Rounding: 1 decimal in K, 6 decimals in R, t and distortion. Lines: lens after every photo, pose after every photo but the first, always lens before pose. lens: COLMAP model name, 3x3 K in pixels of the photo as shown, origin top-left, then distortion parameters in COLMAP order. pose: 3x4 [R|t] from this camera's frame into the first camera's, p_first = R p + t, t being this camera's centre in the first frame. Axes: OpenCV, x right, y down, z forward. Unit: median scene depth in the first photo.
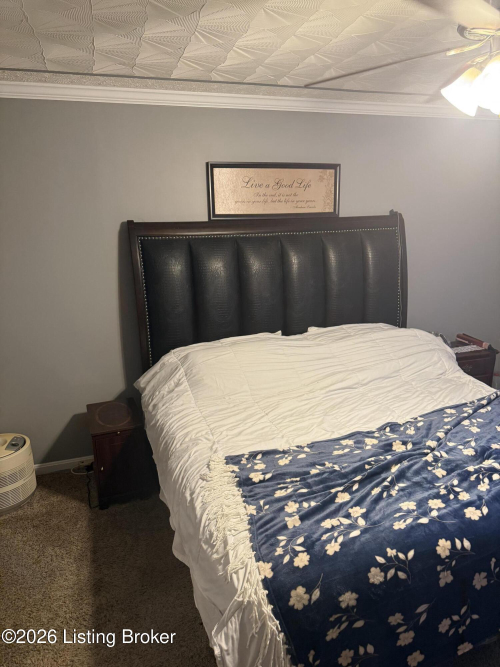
lens RADIAL K [[463.7, 0, 251.1], [0, 463.7, 340.0], [0, 0, 1]] dist [-0.003889, -0.003622]
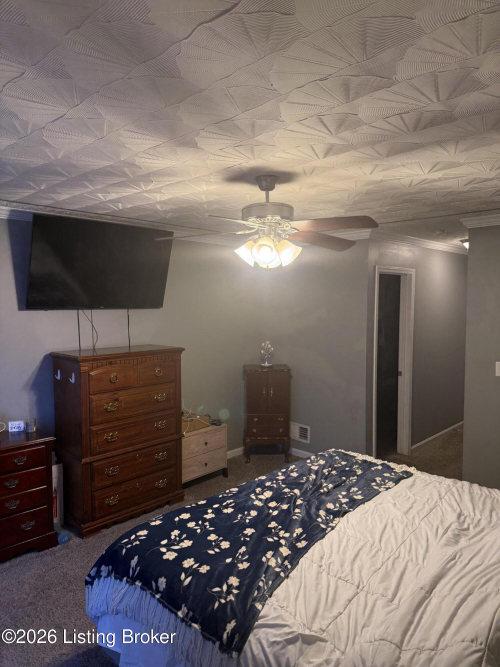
lens RADIAL K [[472.5, 0, 255.2], [0, 472.5, 333.2], [0, 0, 1]] dist [0.008040, 0.001585]
pose [[-0.876085, 0.062100, -0.478141, 0.753378], [-0.098896, 0.947443, 0.304257, -0.408119], [0.471905, 0.313841, -0.823899, 1.294356]]
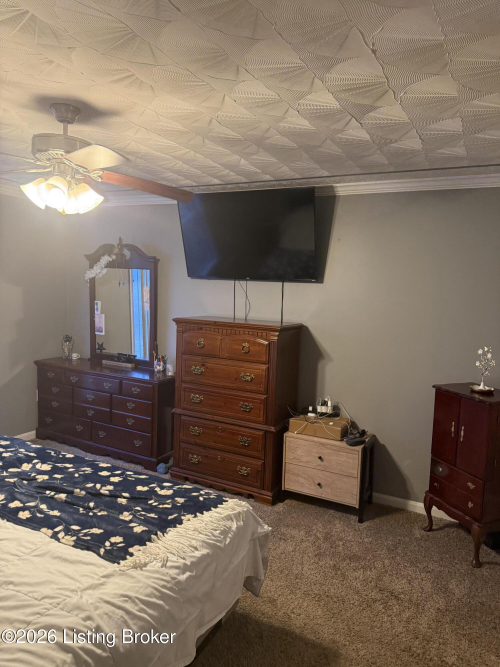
lens RADIAL K [[476.4, 0, 250.8], [0, 476.4, 342.0], [0, 0, 1]] dist [0.038713, 0.000230]
pose [[-0.693981, -0.082825, 0.715214, -0.545207], [0.160913, 0.950393, 0.266196, -0.206849], [-0.701782, 0.299822, -0.646227, 0.870978]]
